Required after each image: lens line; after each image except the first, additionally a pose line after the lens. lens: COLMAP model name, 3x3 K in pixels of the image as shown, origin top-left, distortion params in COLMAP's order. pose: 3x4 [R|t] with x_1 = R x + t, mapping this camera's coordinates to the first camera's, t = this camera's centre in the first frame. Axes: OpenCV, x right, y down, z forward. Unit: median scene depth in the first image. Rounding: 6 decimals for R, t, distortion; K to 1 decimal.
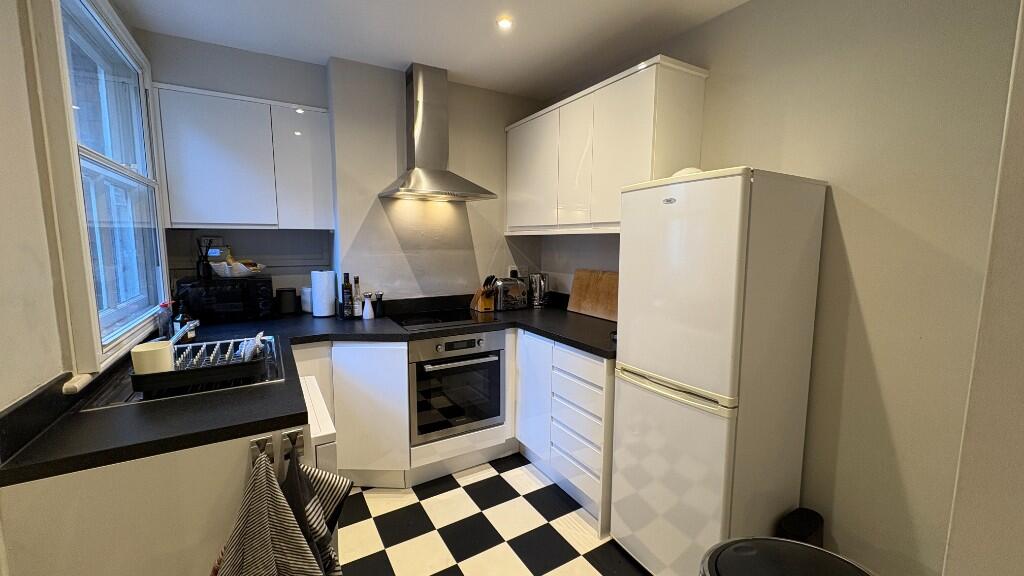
lens RADIAL K [[405.1, 0, 512.4], [0, 405.1, 285.2], [0, 0, 1]] dist [-0.001461, 0.000613]
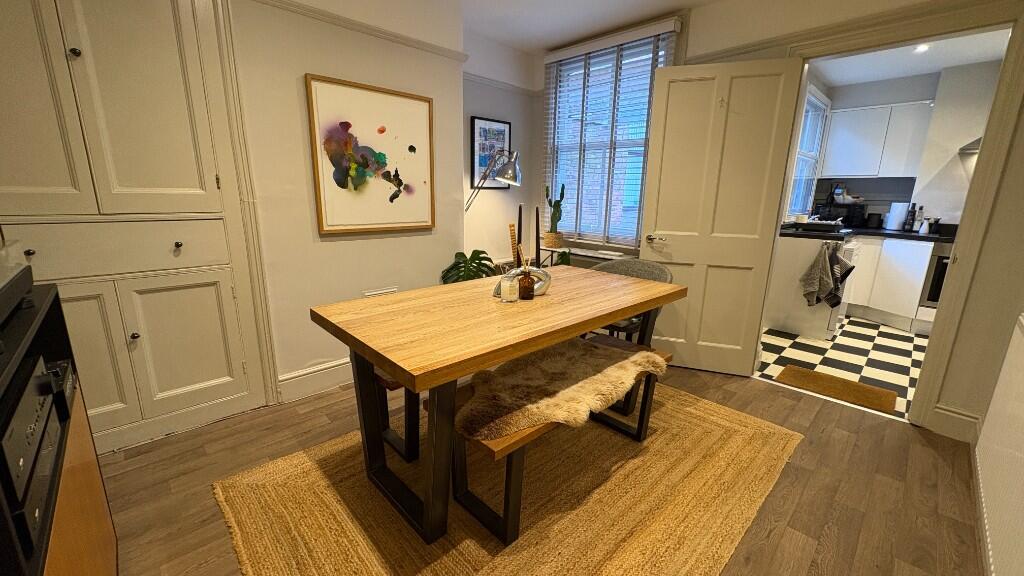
lens RADIAL K [[405.1, 0, 509.3], [0, 405.1, 286.8], [0, 0, 1]] dist [-0.001461, 0.000613]
pose [[0.221343, 0.220210, -0.950008, 0.848726], [-0.129283, 0.972199, 0.195232, 0.188050], [0.966588, 0.079607, 0.243659, -0.949649]]
